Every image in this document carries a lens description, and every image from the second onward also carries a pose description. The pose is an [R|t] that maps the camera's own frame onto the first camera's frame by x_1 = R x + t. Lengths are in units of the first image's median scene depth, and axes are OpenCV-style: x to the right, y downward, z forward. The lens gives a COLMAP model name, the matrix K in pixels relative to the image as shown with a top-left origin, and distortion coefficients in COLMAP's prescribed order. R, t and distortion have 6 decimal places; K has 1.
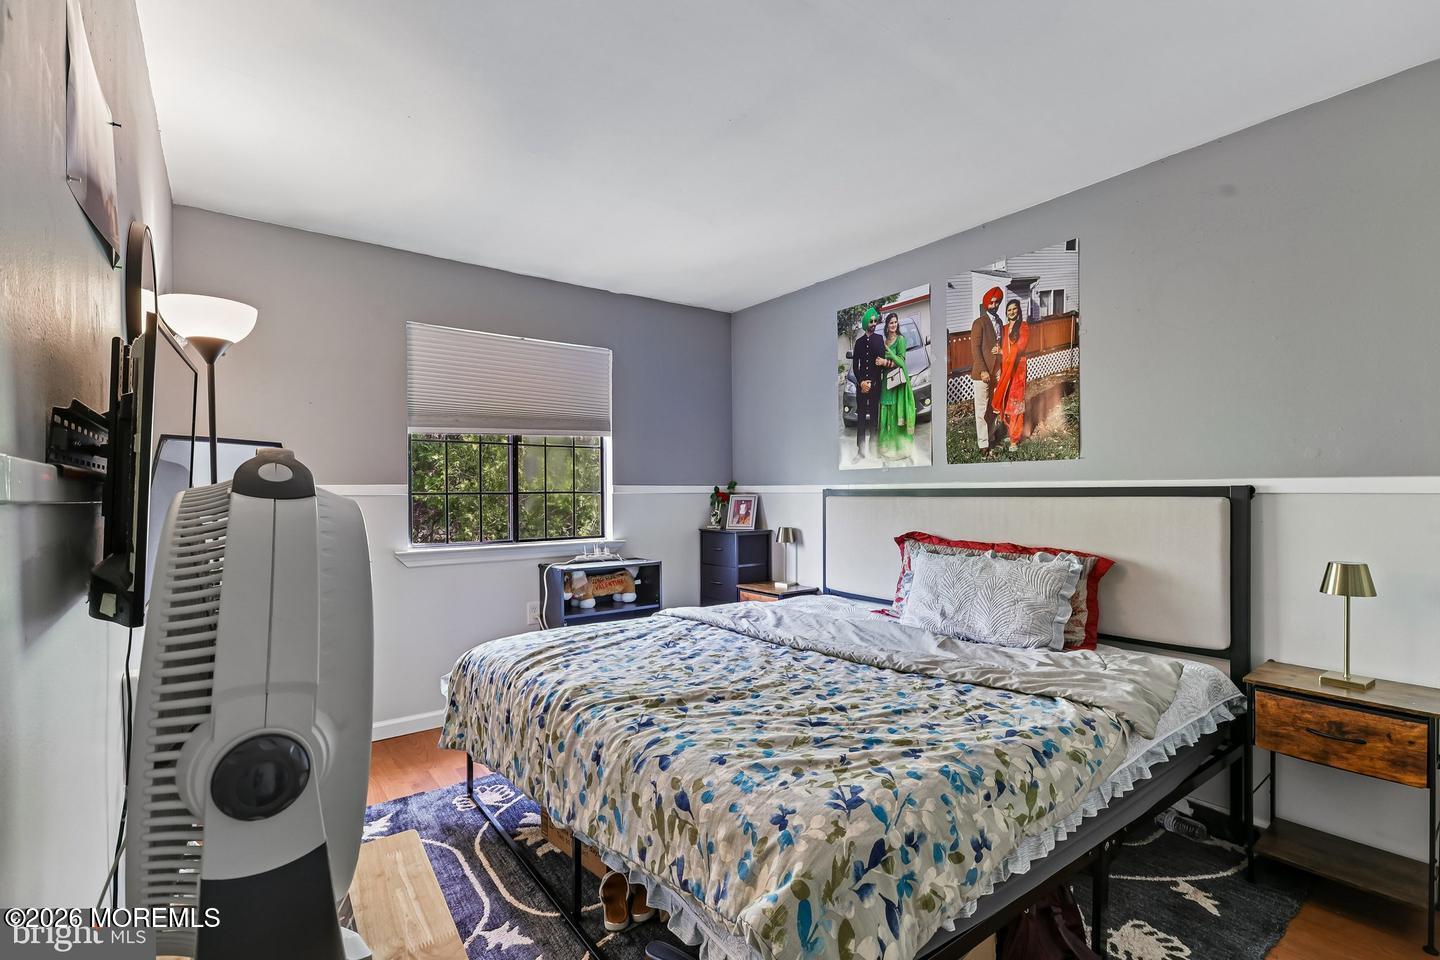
lens RADIAL K [[650.9, 0, 720.0], [0, 650.9, 480.0], [0, 0, 1]] dist [-0.003839, 0.000365]
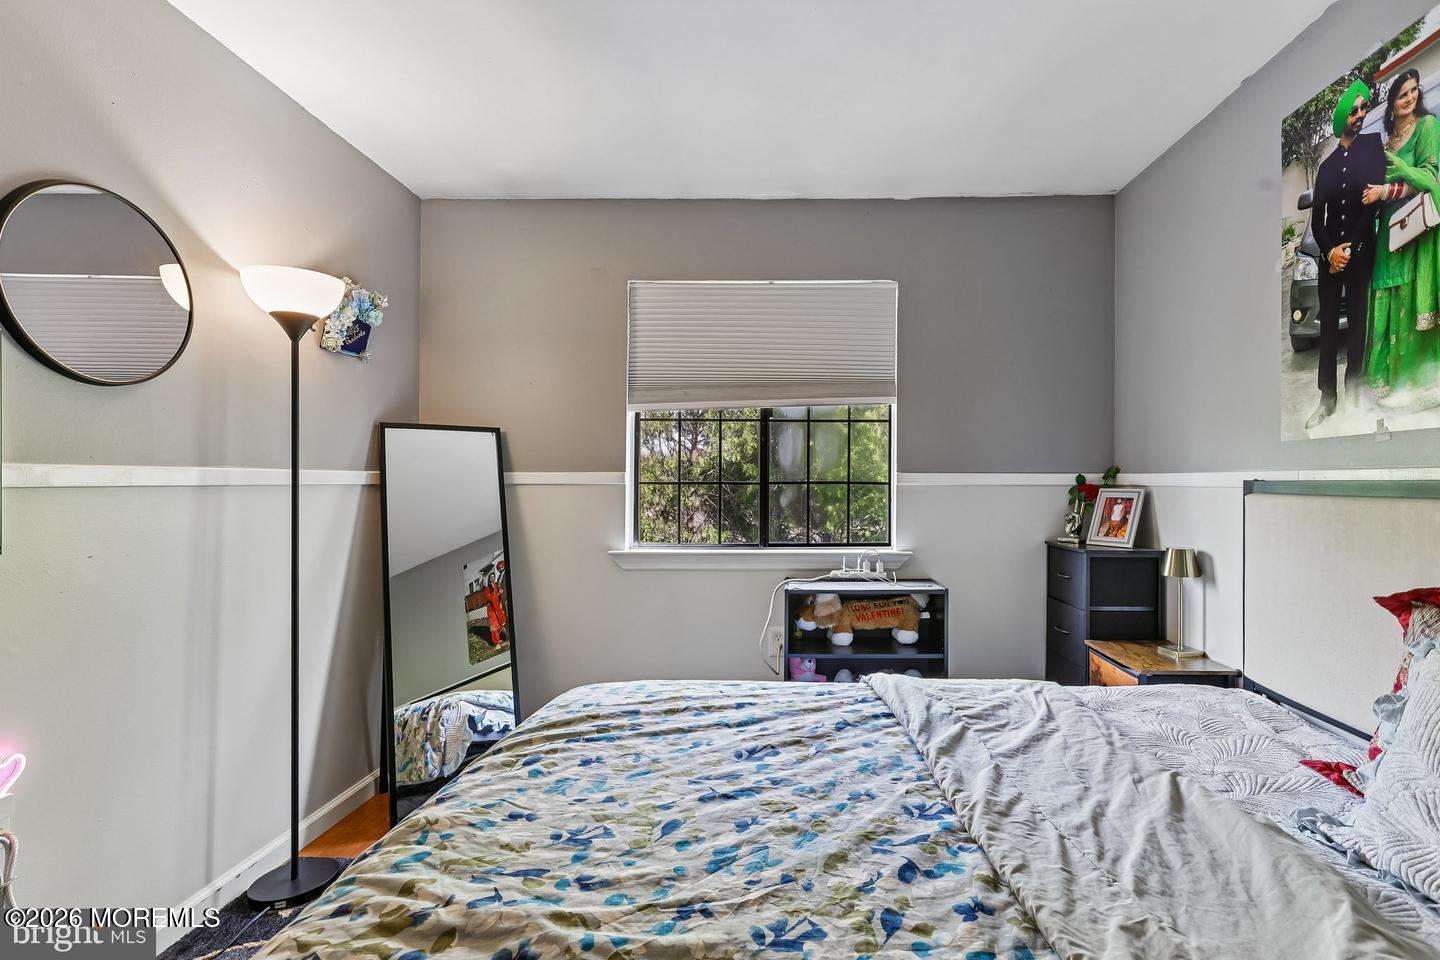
lens RADIAL K [[689.0, 0, 782.9], [0, 689.0, 471.1], [0, 0, 1]] dist [-0.002132, 0.007839]
pose [[0.793781, -0.002822, -0.608197, 0.207266], [0.004164, 0.999991, 0.000795, 0.005495], [0.608189, -0.003163, 0.793786, 0.368003]]
